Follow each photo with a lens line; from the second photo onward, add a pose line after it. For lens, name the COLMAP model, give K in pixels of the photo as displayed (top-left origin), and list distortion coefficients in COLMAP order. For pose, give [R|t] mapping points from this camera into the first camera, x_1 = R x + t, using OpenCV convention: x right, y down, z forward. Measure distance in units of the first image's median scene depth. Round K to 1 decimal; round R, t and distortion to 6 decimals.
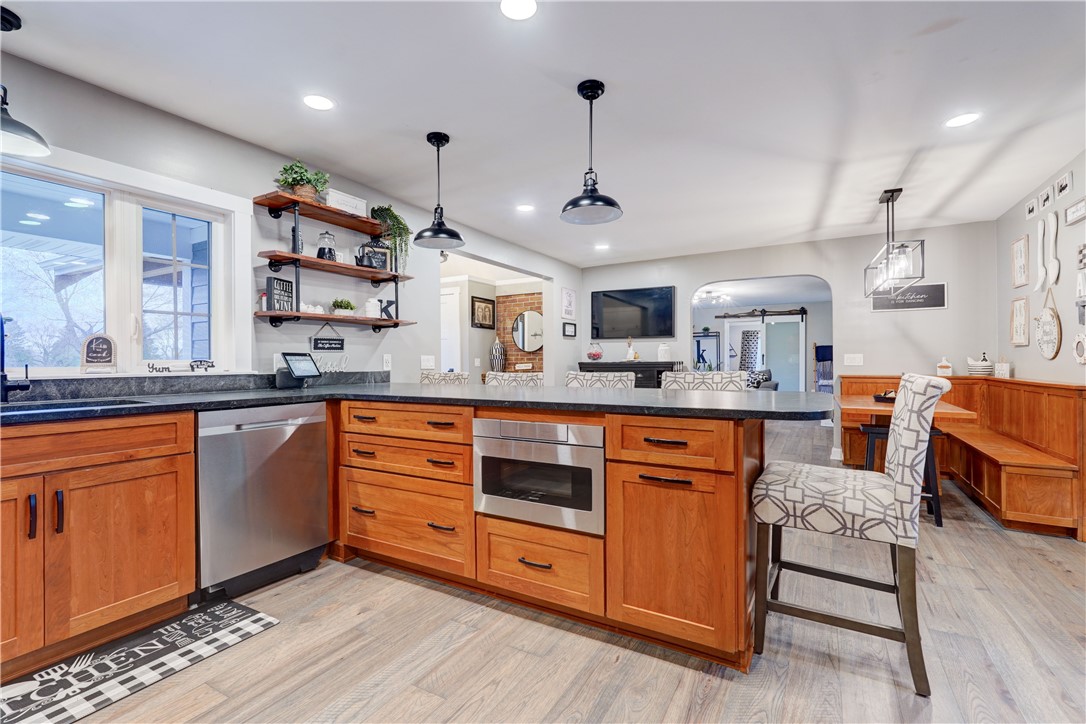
lens RADIAL K [[474.3, 0, 543.0], [0, 474.3, 362.0], [0, 0, 1]] dist [-0.000599, 0.000359]
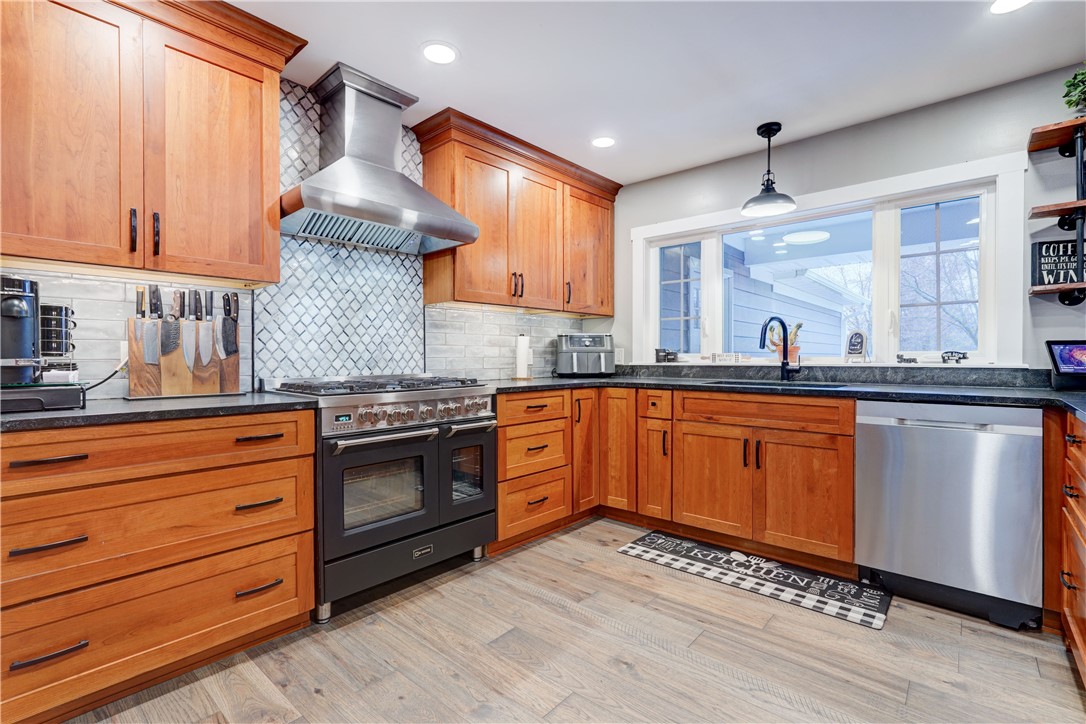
lens RADIAL K [[488.6, 0, 543.0], [0, 488.6, 362.0], [0, 0, 1]] dist [-0.002514, -0.000151]
pose [[-0.177765, 0.017796, -0.983912, 0.287114], [0.002927, 0.999842, 0.017555, -0.001509], [0.984069, 0.000241, -0.177789, 0.290231]]
